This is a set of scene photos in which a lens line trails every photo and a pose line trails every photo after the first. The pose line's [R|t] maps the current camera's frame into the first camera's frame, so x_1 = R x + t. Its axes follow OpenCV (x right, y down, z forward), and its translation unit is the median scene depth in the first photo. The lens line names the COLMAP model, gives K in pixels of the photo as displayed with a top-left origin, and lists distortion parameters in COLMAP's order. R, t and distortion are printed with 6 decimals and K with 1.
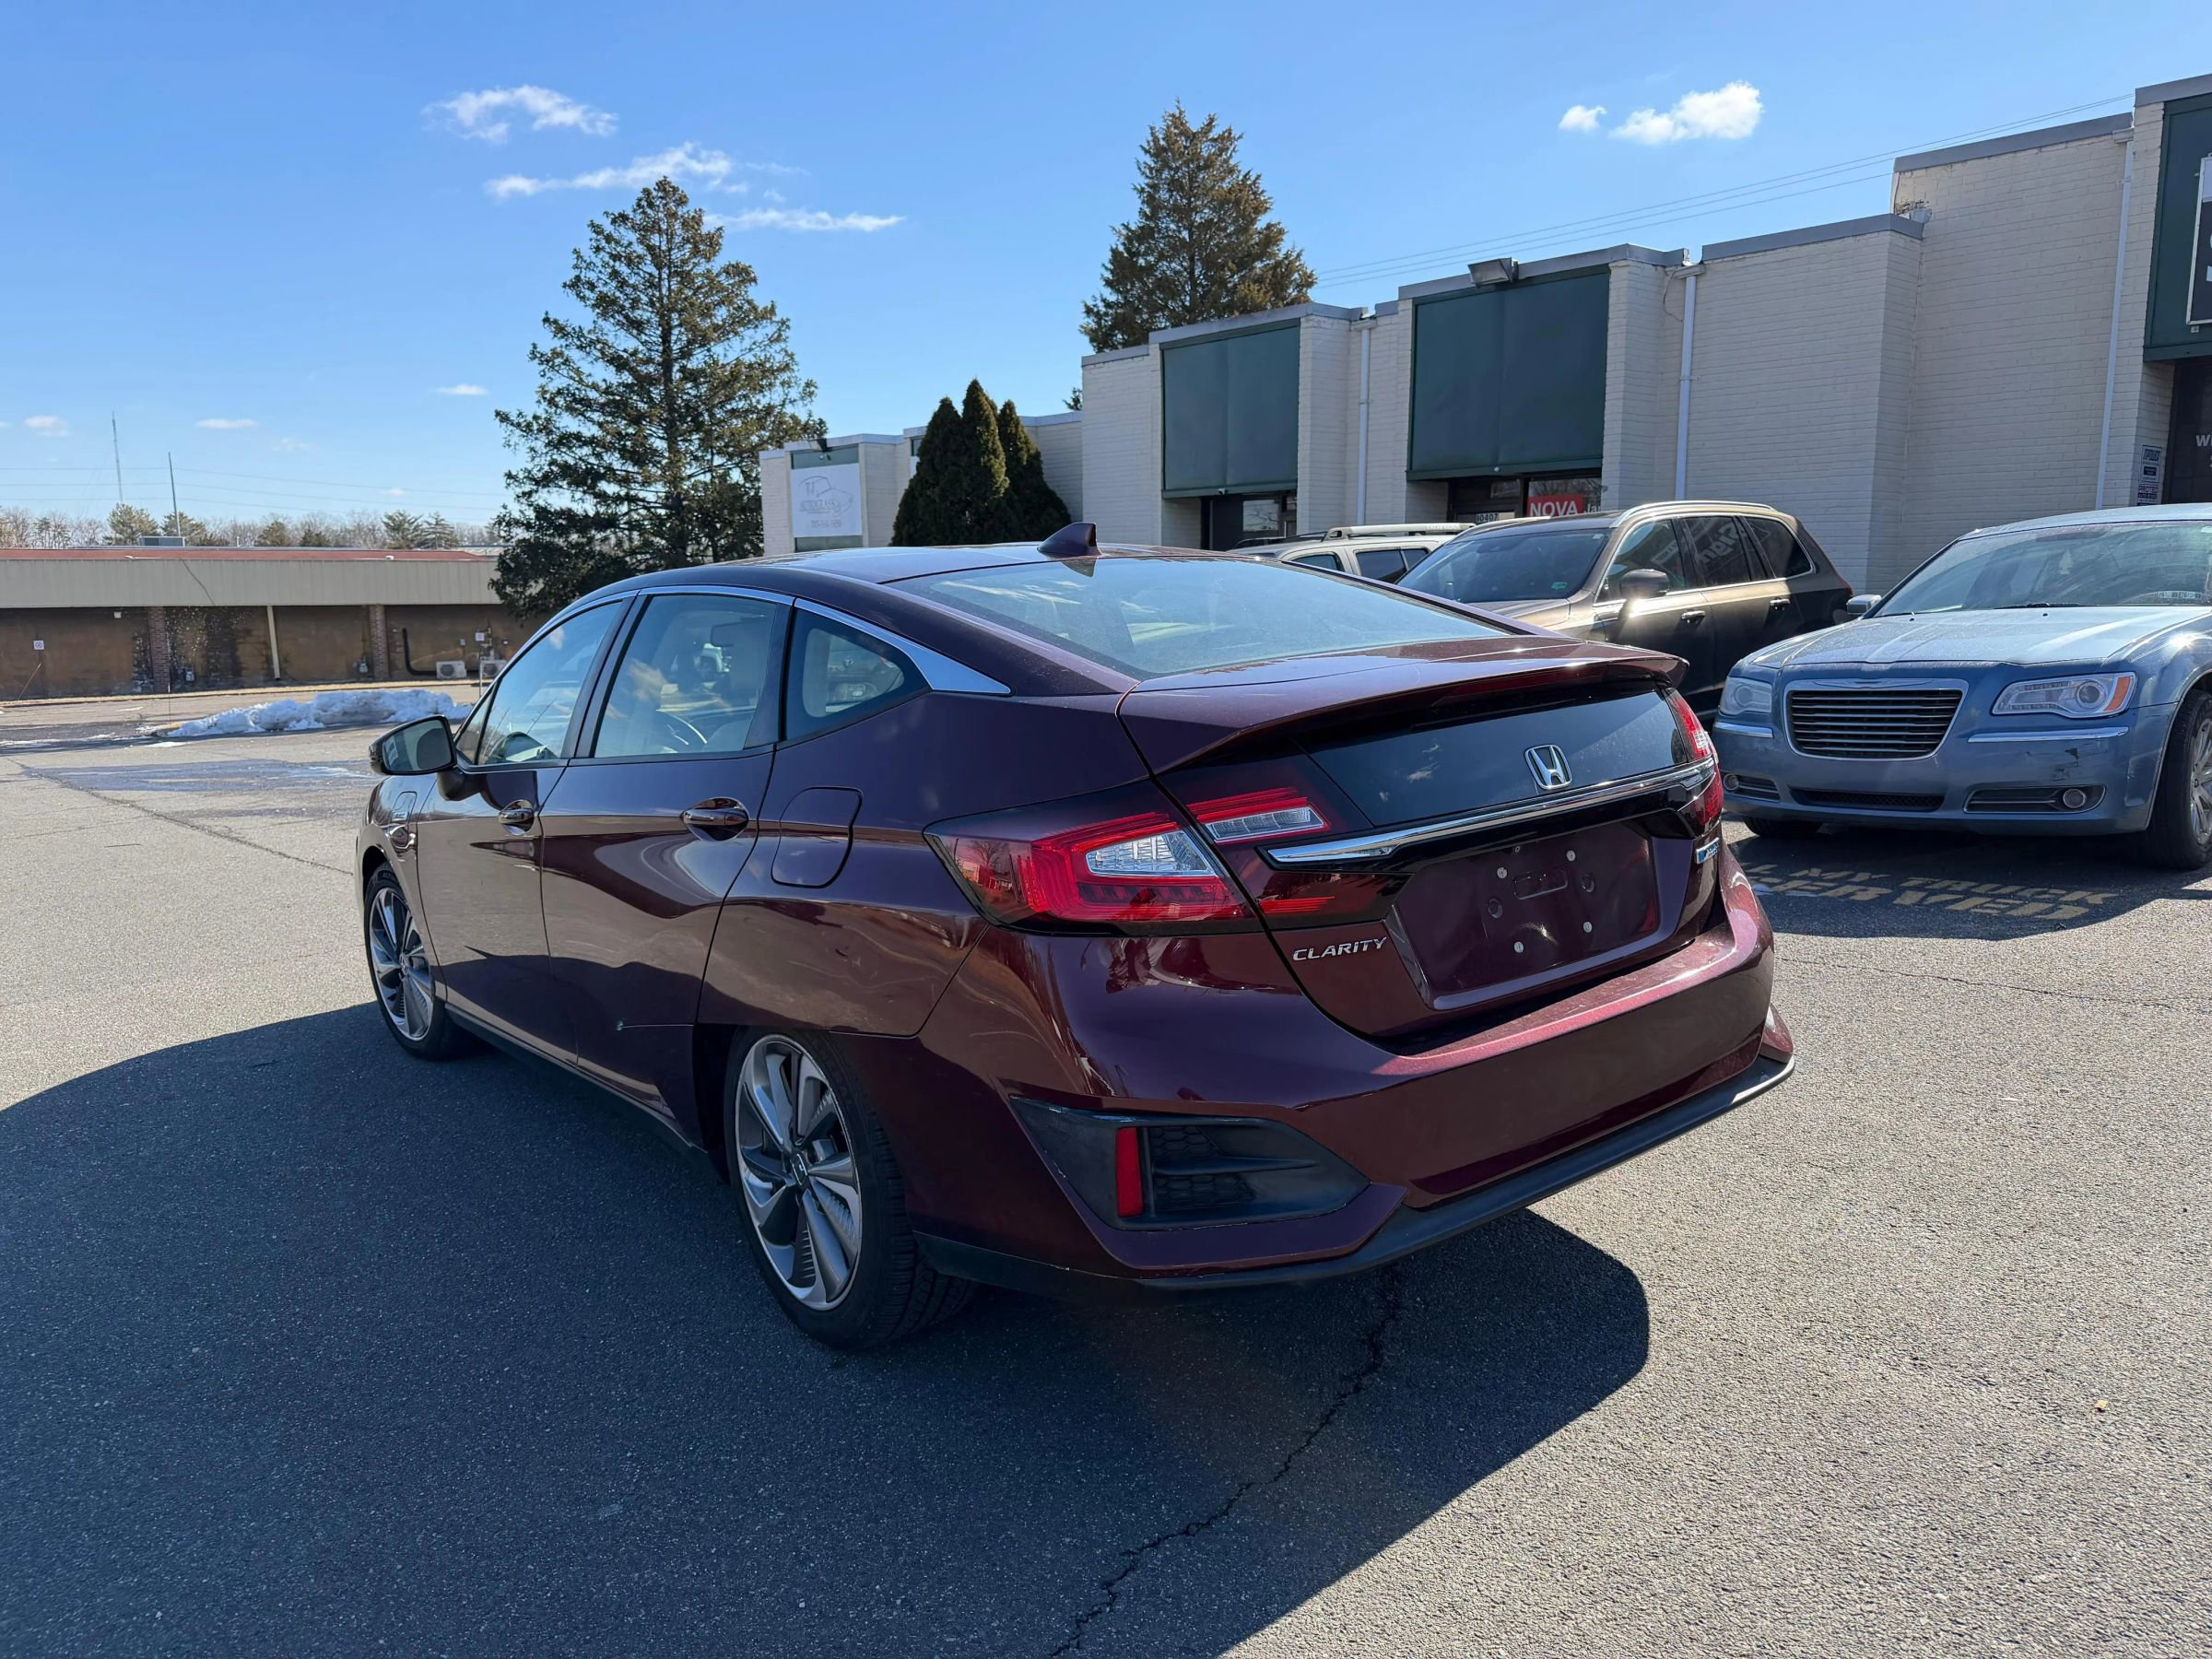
lens RADIAL K [[1607.8, 0, 1116.2], [0, 1607.8, 881.1], [0, 0, 1]] dist [0.010387, -0.046332]
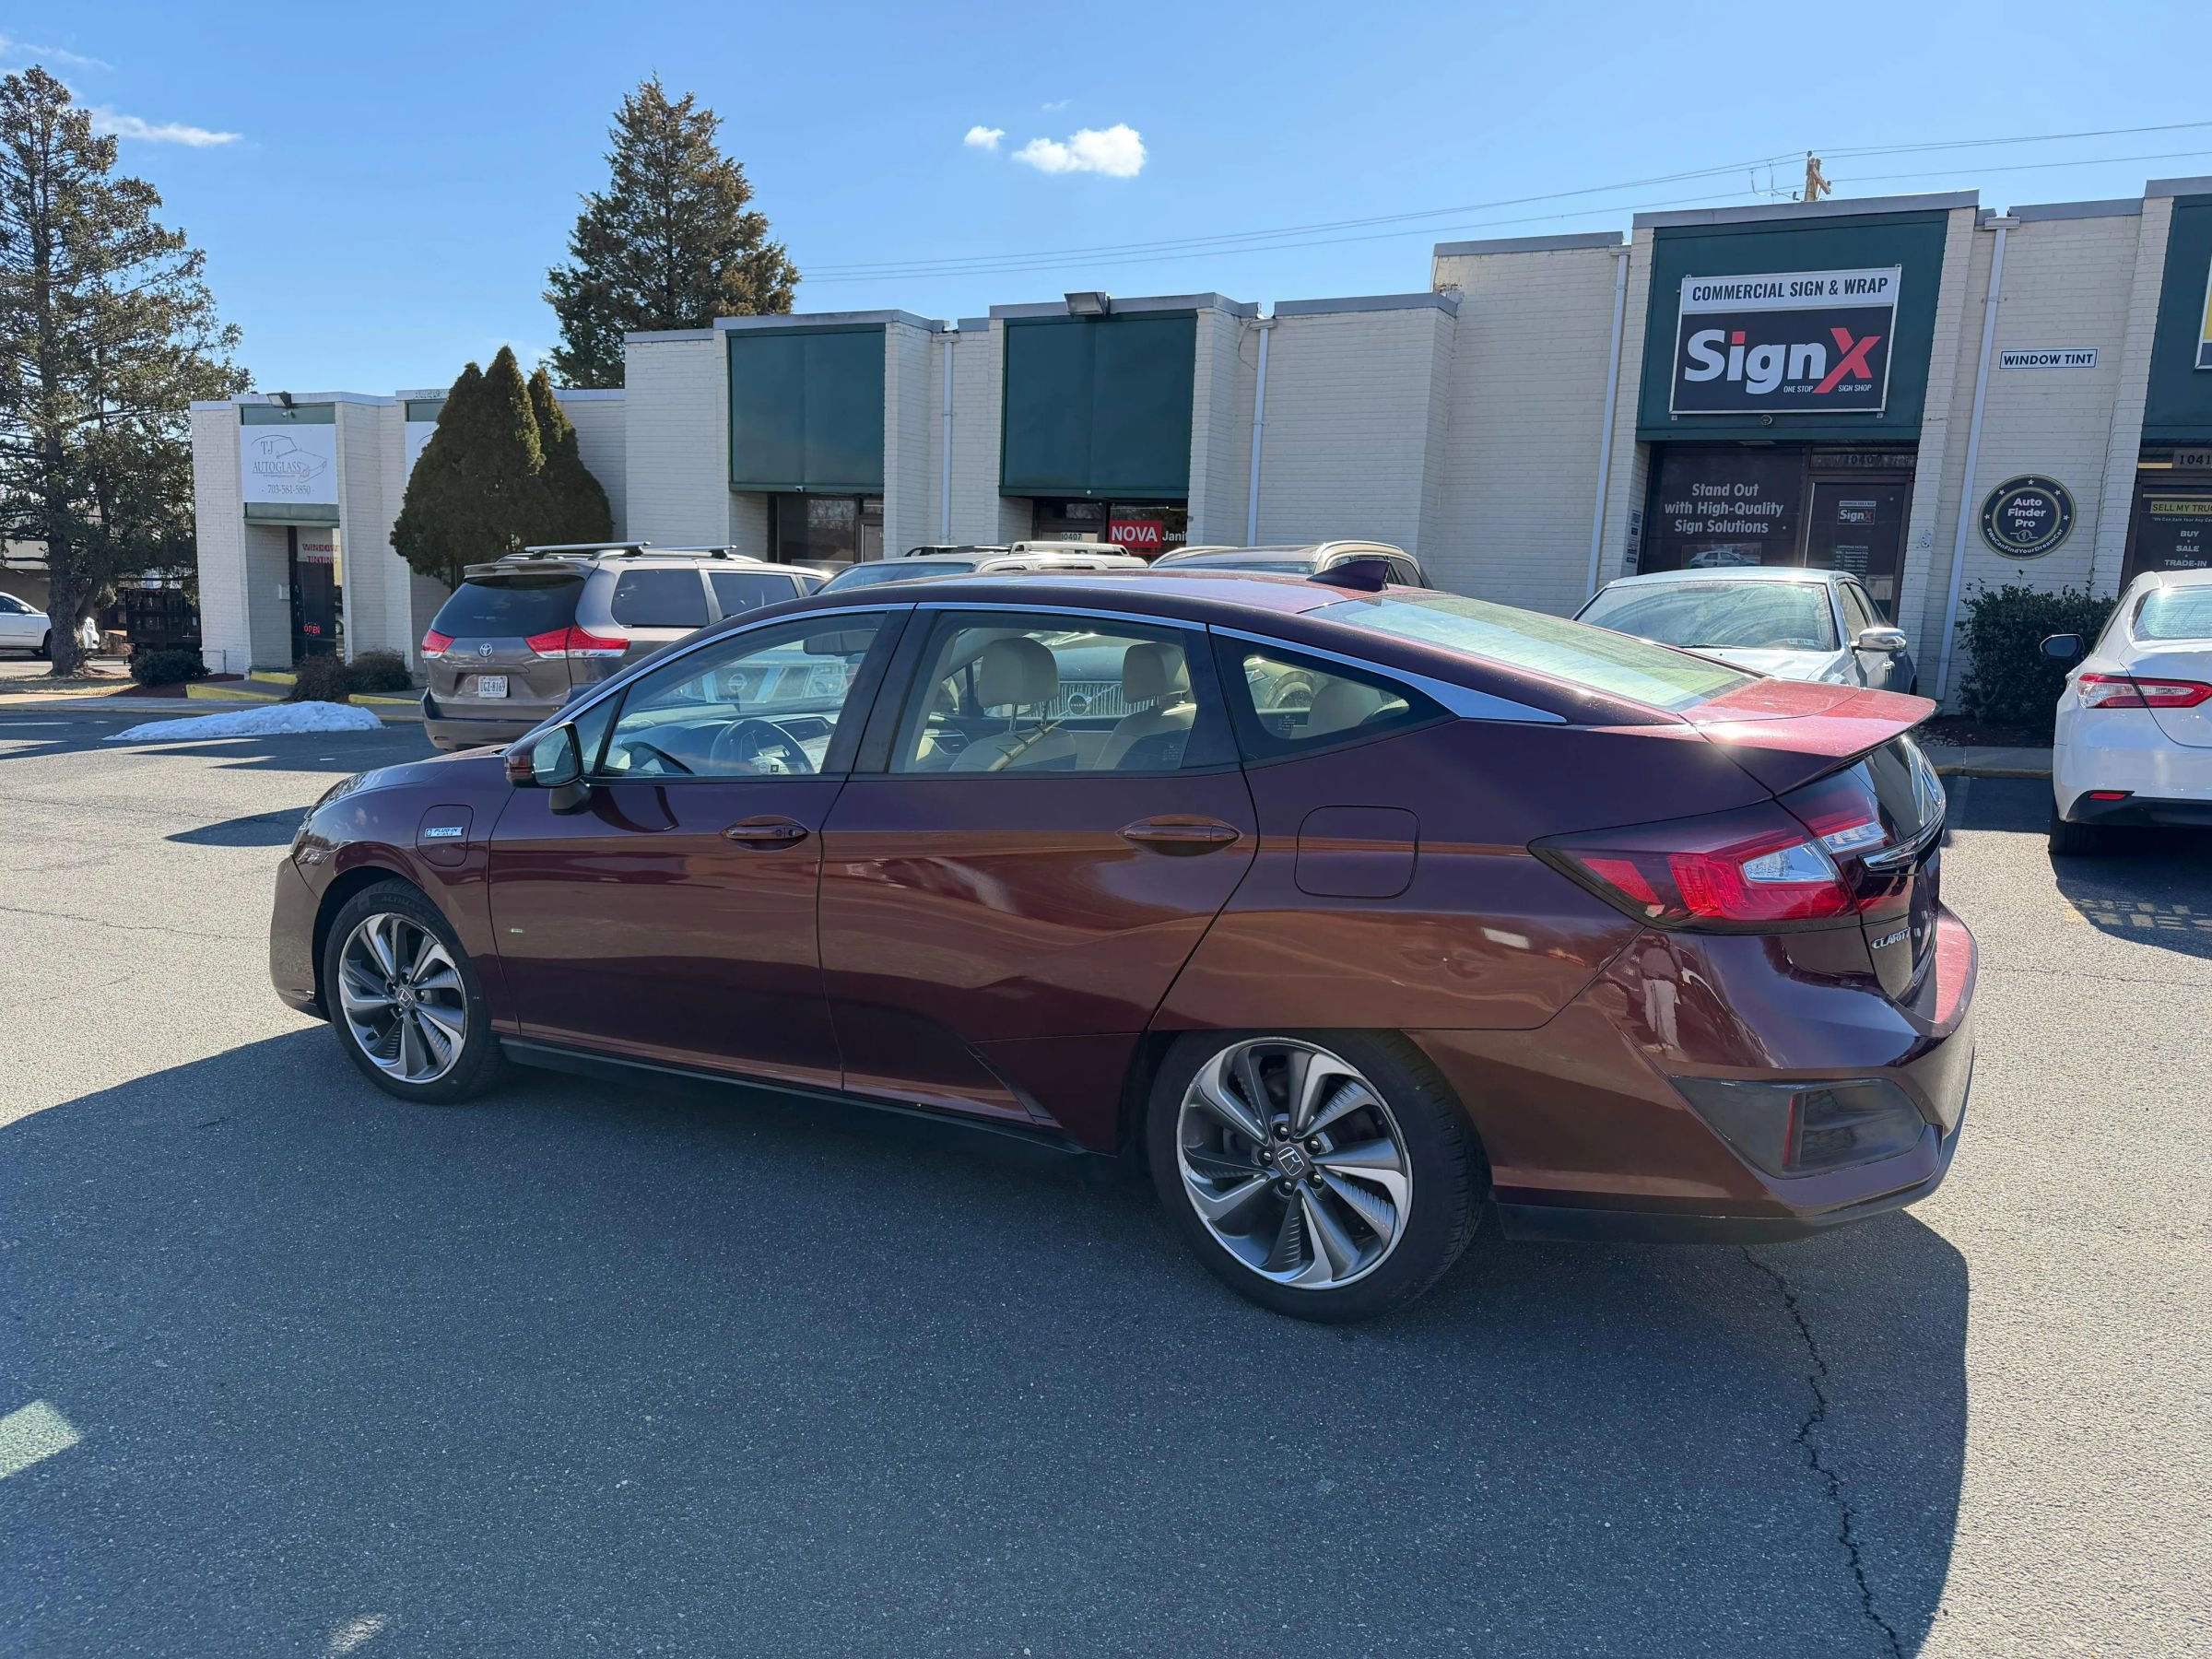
lens RADIAL K [[1578.7, 0, 1093.9], [0, 1578.7, 890.8], [0, 0, 1]] dist [0.030364, -0.031338]
pose [[0.931356, -0.028468, 0.362994, -0.076416], [0.022857, 0.999544, 0.019743, -0.003684], [-0.363391, -0.010091, 0.931582, 0.003389]]
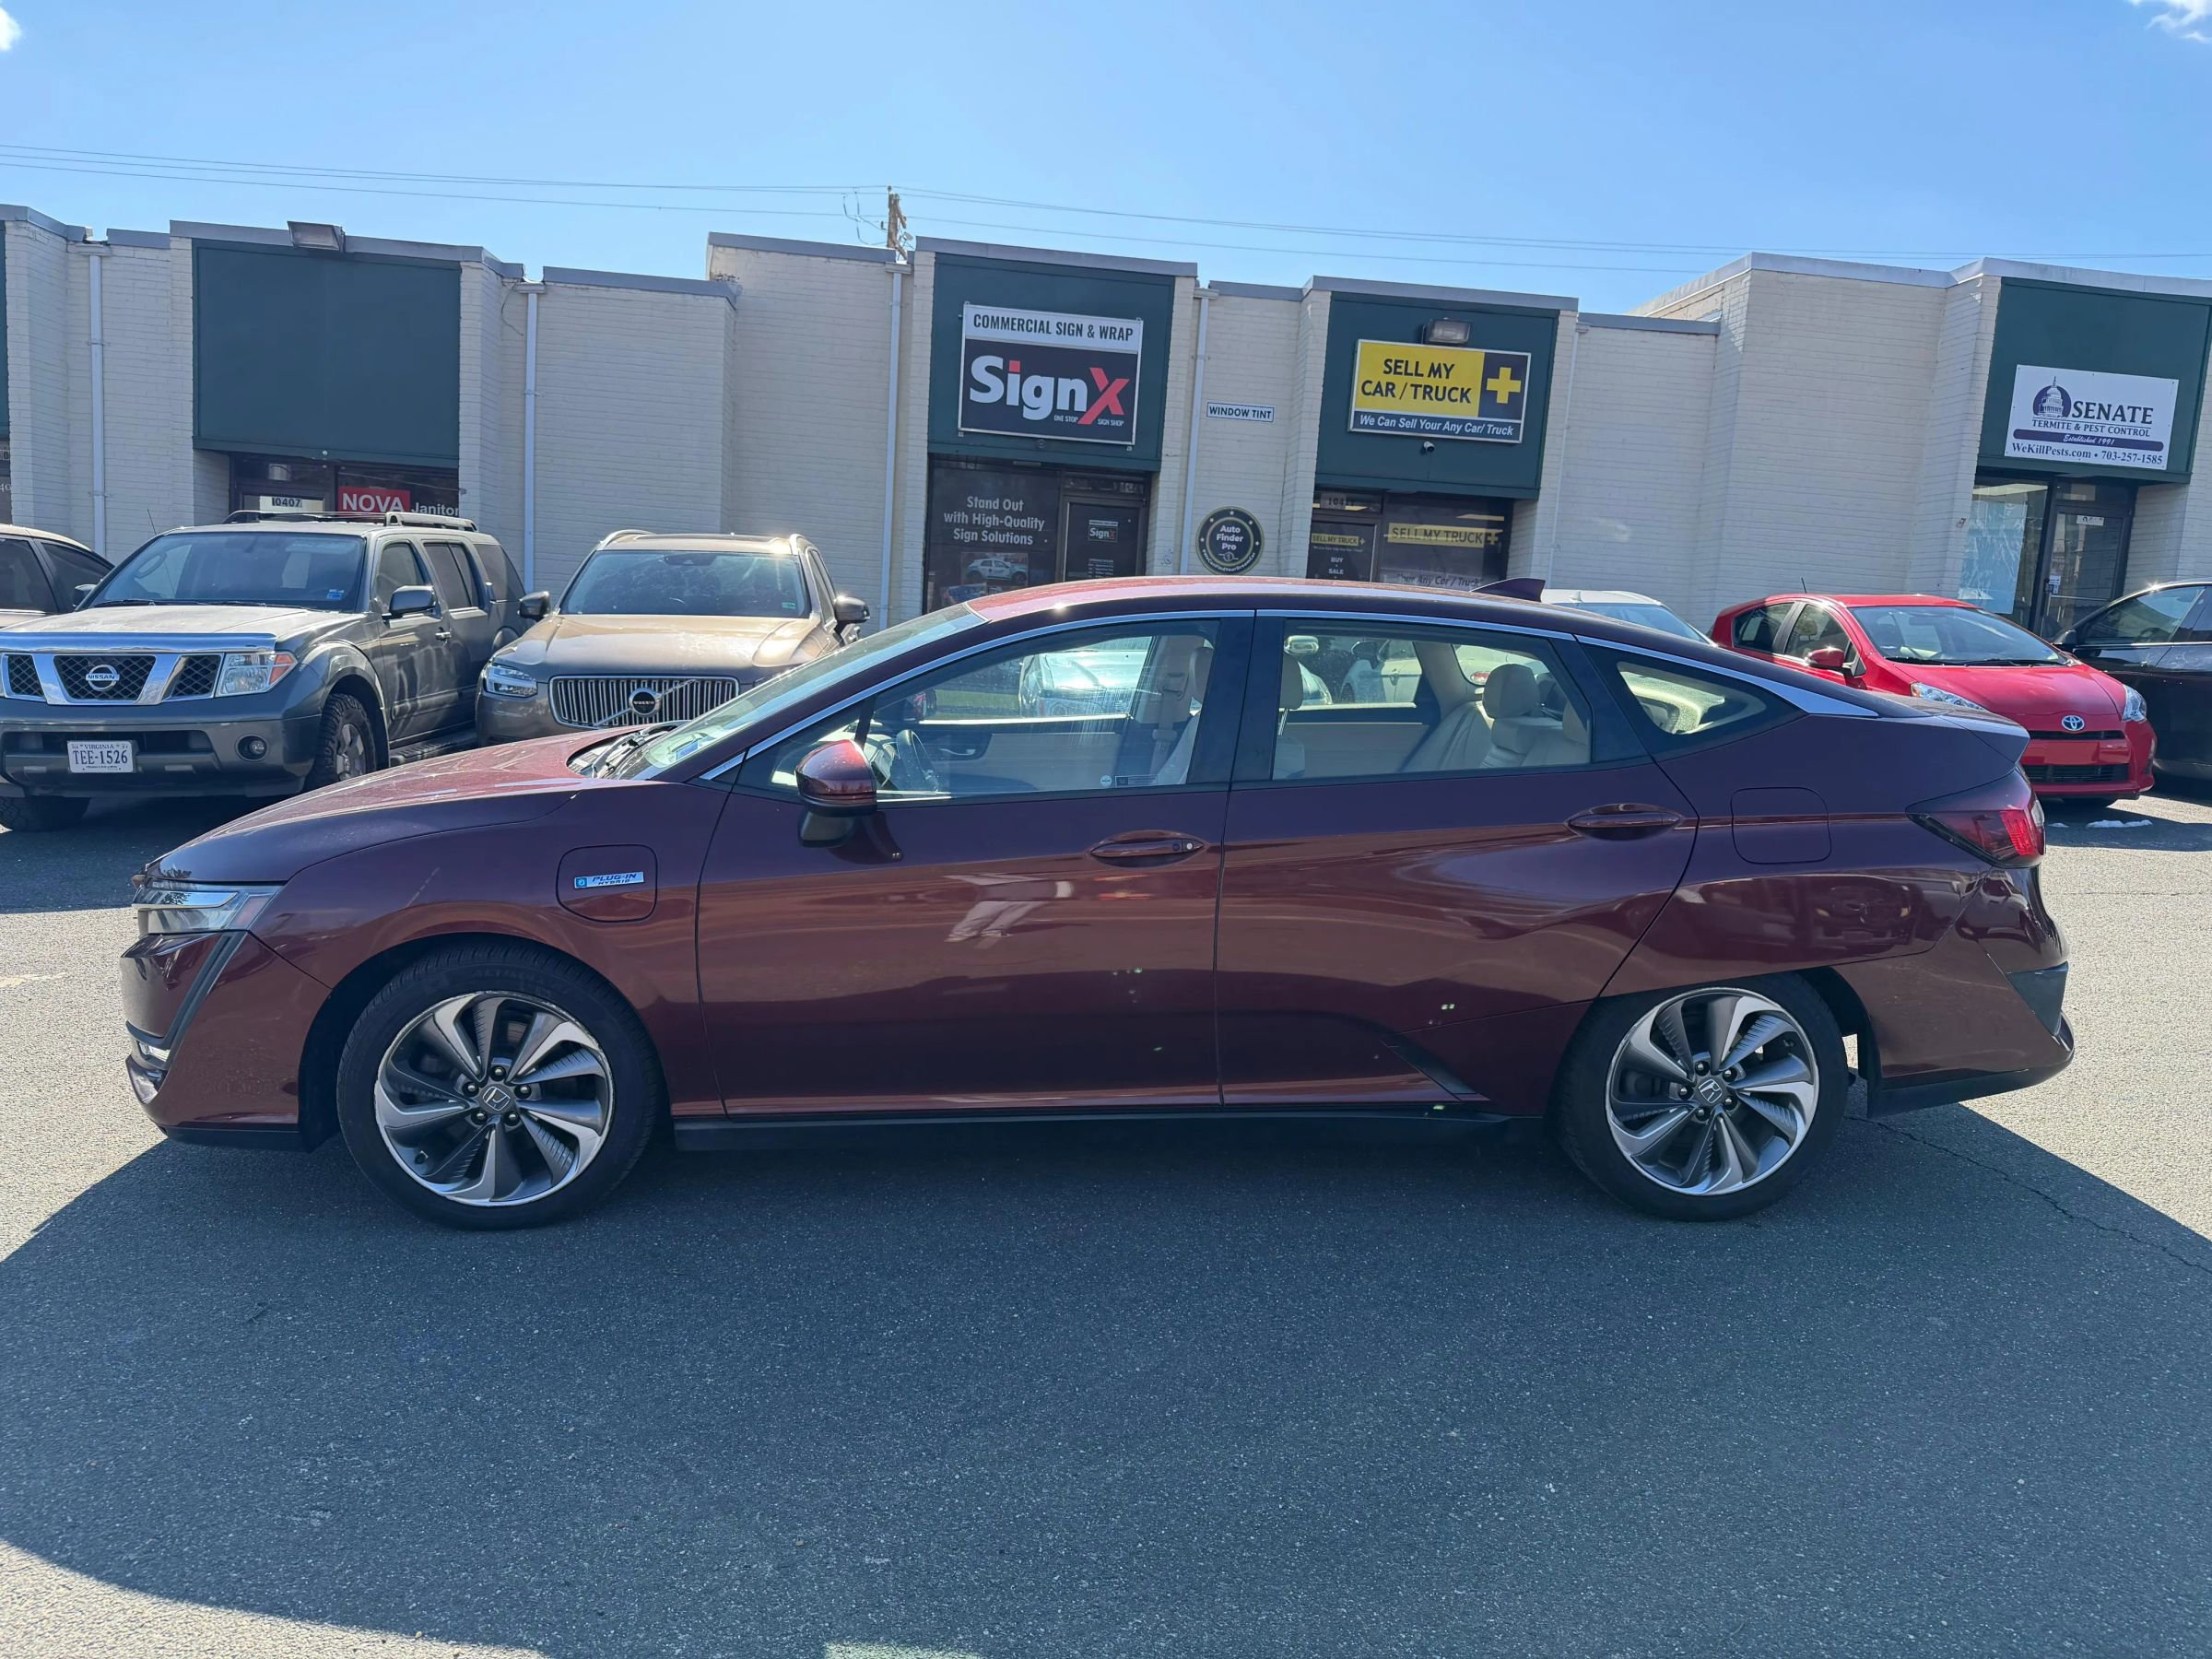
lens RADIAL K [[1614.9, 0, 1029.4], [0, 1614.9, 882.2], [0, 0, 1]] dist [0.095326, -0.119103]
pose [[0.553459, -0.089613, 0.828041, -0.170811], [0.086059, 0.995026, 0.050163, -0.011549], [-0.828418, 0.043498, 0.558419, 0.074945]]
